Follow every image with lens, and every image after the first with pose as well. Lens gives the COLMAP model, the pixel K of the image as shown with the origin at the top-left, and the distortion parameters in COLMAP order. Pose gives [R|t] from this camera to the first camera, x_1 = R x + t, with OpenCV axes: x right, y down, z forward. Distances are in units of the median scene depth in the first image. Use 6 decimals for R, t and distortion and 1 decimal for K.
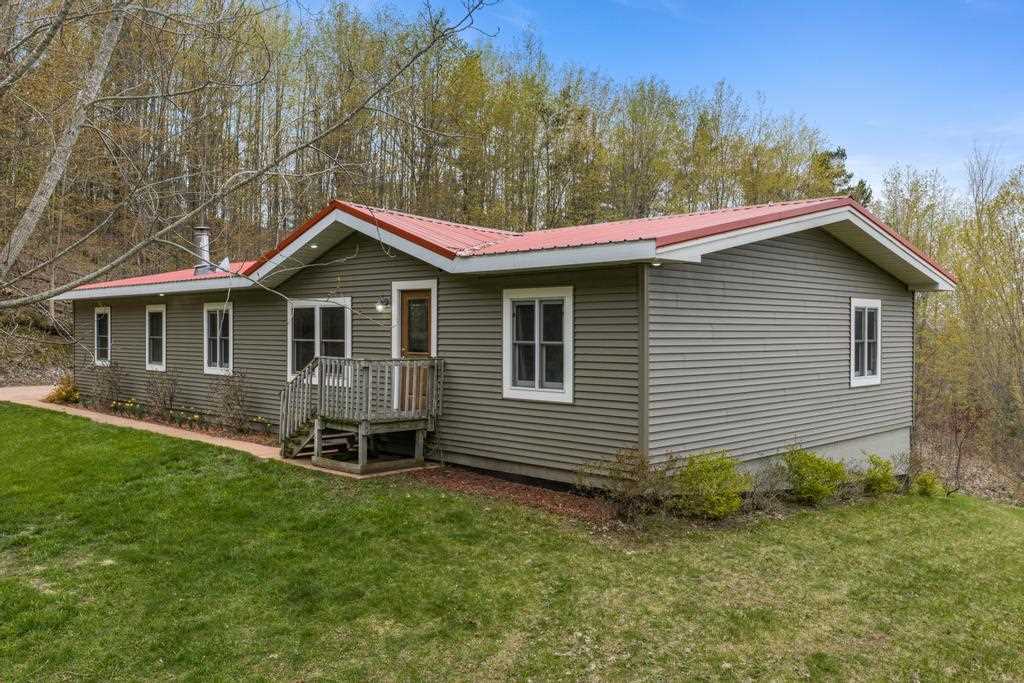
lens RADIAL K [[845.1, 0, 511.1], [0, 845.1, 355.0], [0, 0, 1]] dist [0.005857, -0.012069]
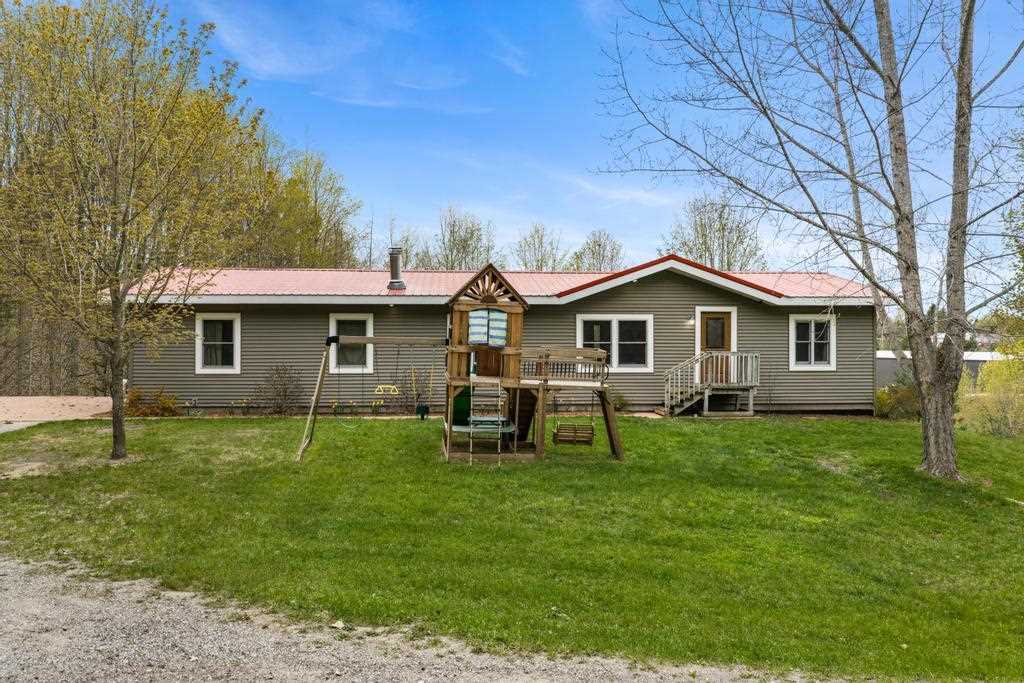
lens RADIAL K [[845.1, 0, 511.1], [0, 845.1, 355.0], [0, 0, 1]] dist [0.005857, -0.012069]
pose [[0.688545, -0.022290, 0.724851, -1.696793], [0.021445, 0.999716, 0.010372, -0.017180], [-0.724876, 0.008403, 0.688828, 0.126258]]
